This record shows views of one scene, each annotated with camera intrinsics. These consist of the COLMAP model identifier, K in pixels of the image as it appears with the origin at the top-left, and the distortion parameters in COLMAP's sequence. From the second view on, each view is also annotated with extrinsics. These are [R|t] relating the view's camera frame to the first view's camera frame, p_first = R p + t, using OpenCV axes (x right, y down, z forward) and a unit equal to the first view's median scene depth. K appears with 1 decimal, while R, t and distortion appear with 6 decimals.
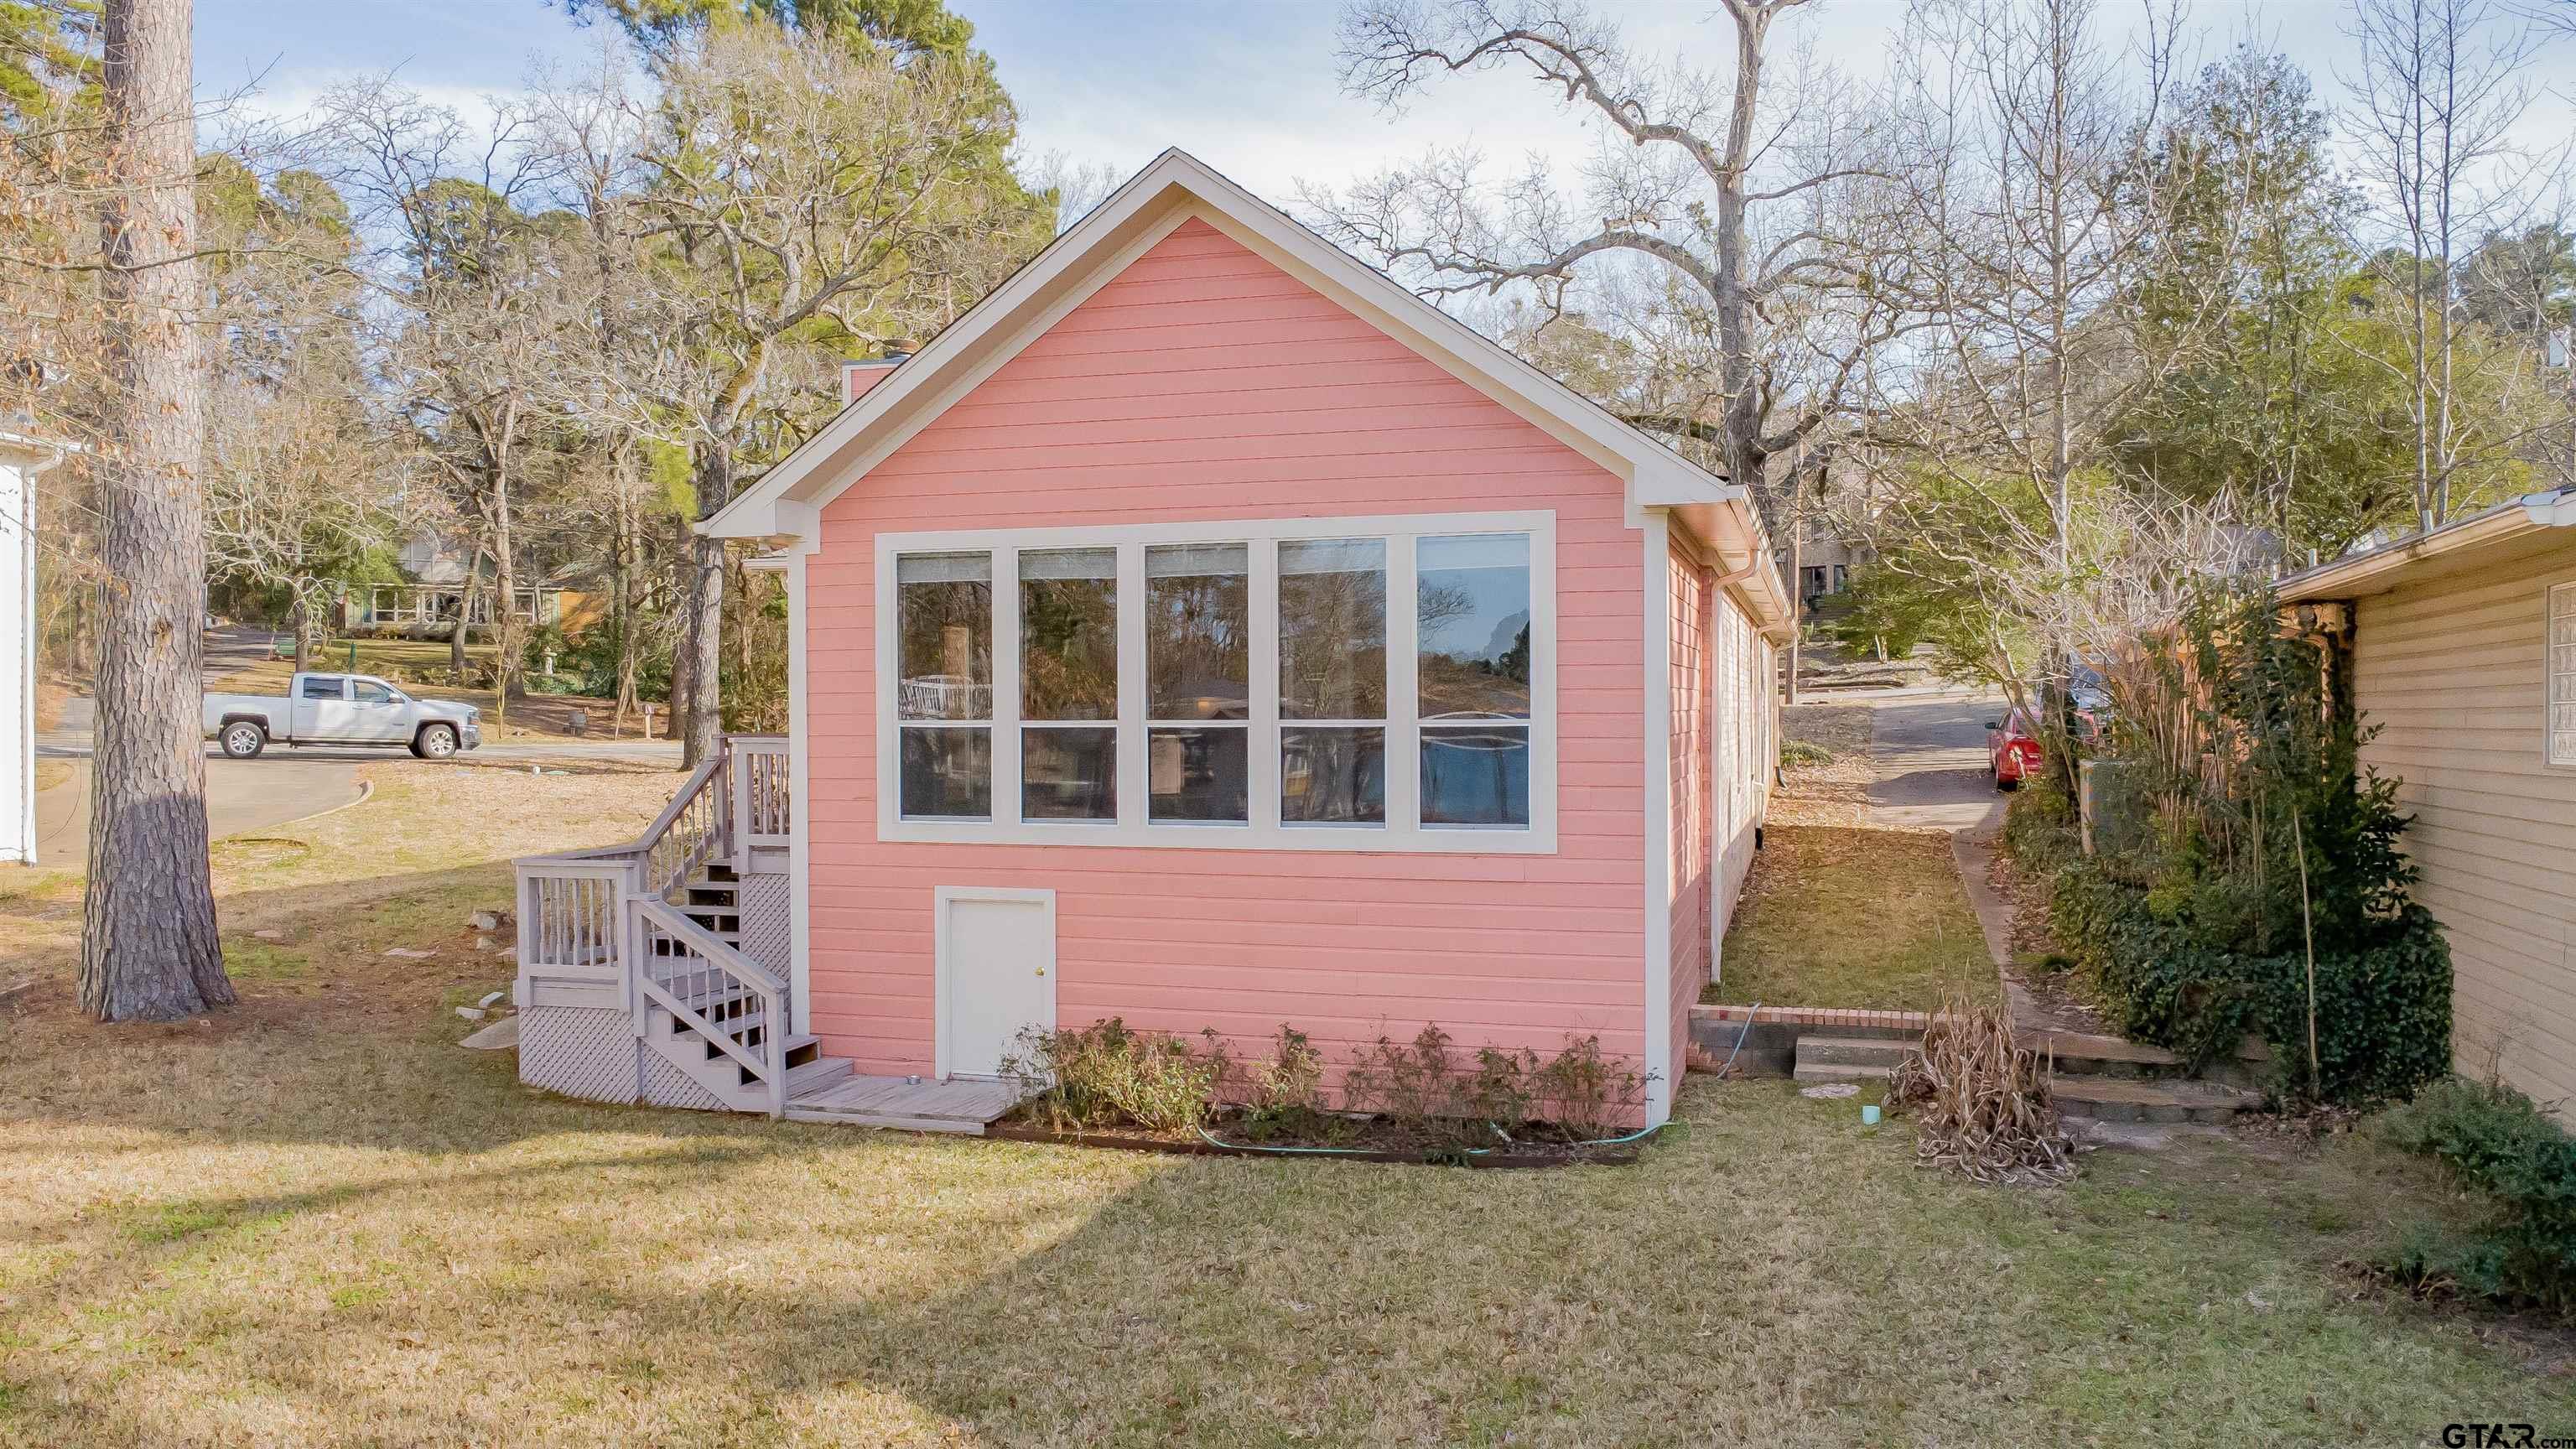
lens RADIAL K [[1796.8, 0, 1309.7], [0, 1796.8, 726.7], [0, 0, 1]] dist [0.038159, -0.041126]
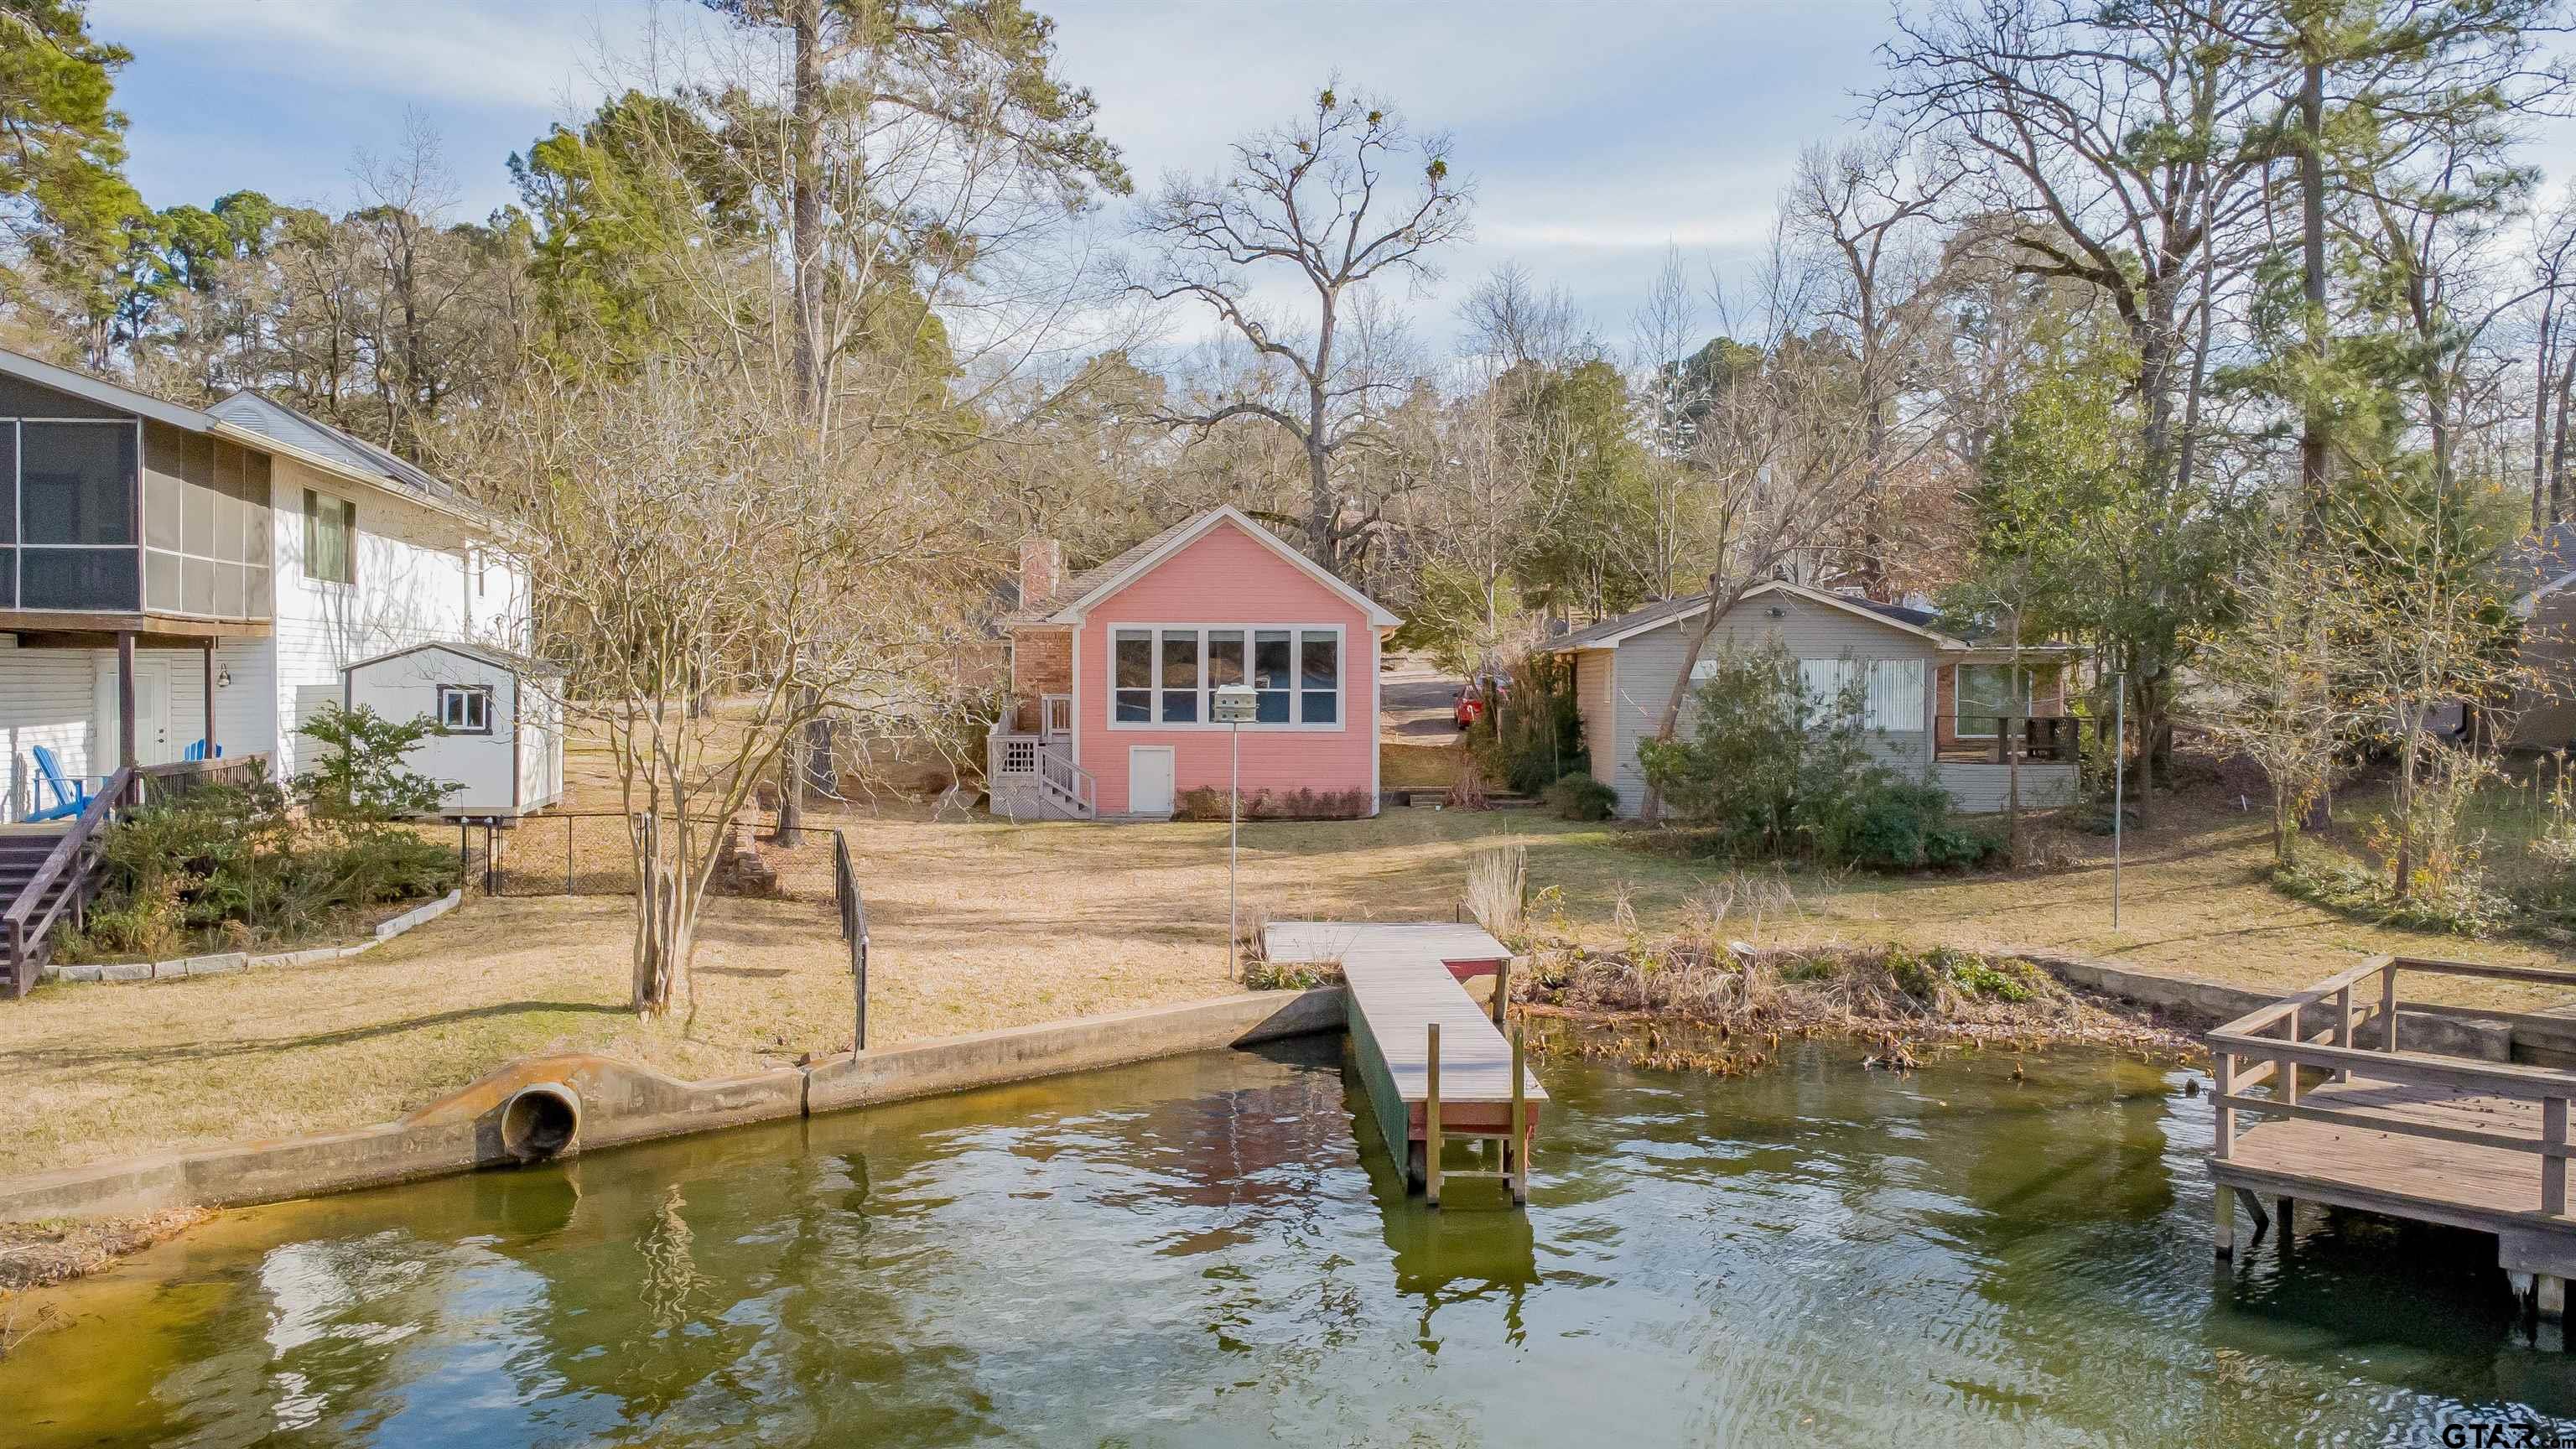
lens RADIAL K [[1804.8, 0, 1325.8], [0, 1804.8, 730.8], [0, 0, 1]] dist [0.007954, -0.001003]
pose [[0.953987, 0.000388, 0.299848, -0.762627], [-0.005648, 0.999845, 0.016675, 0.014491], [-0.299795, -0.017602, 0.953841, -1.822745]]
